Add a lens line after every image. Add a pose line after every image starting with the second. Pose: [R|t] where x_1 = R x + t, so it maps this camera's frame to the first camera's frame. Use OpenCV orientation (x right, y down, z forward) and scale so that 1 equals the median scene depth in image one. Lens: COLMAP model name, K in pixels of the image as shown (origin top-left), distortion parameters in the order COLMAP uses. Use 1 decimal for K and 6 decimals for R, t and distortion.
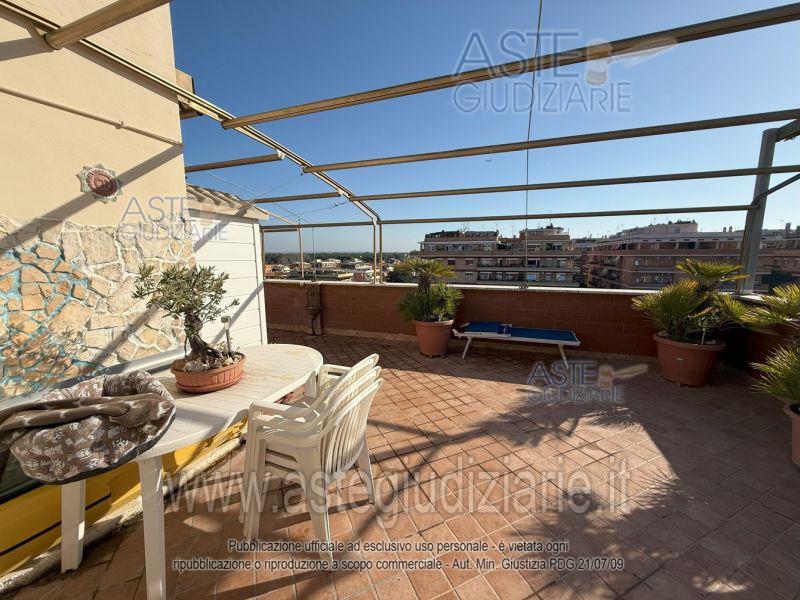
lens RADIAL K [[317.0, 0, 396.5], [0, 317.0, 296.3], [0, 0, 1]] dist [0.000455, -0.000167]
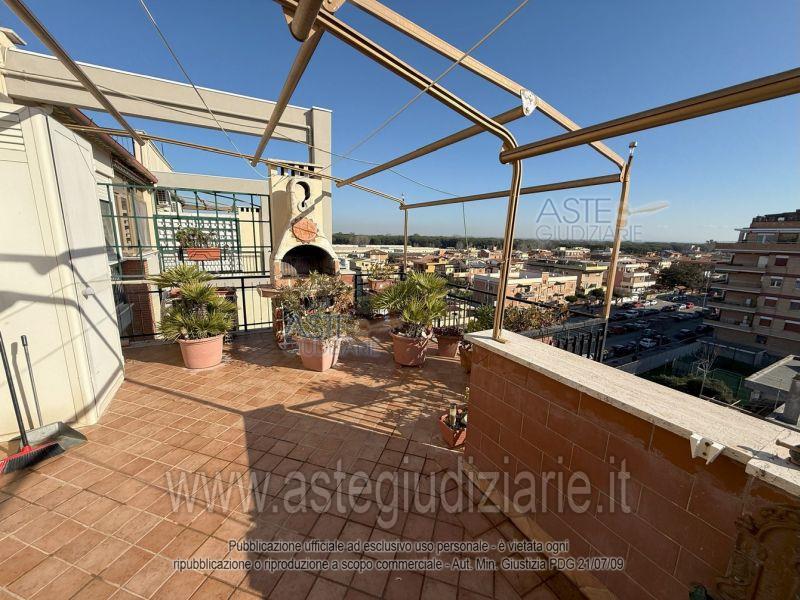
lens RADIAL K [[317.0, 0, 398.7], [0, 317.0, 302.0], [0, 0, 1]] dist [0.000455, -0.000167]
pose [[0.757702, 0.153529, -0.634284, -0.727130], [-0.115031, 0.988135, 0.101766, -0.214873], [0.642383, -0.004146, 0.766373, 1.428883]]
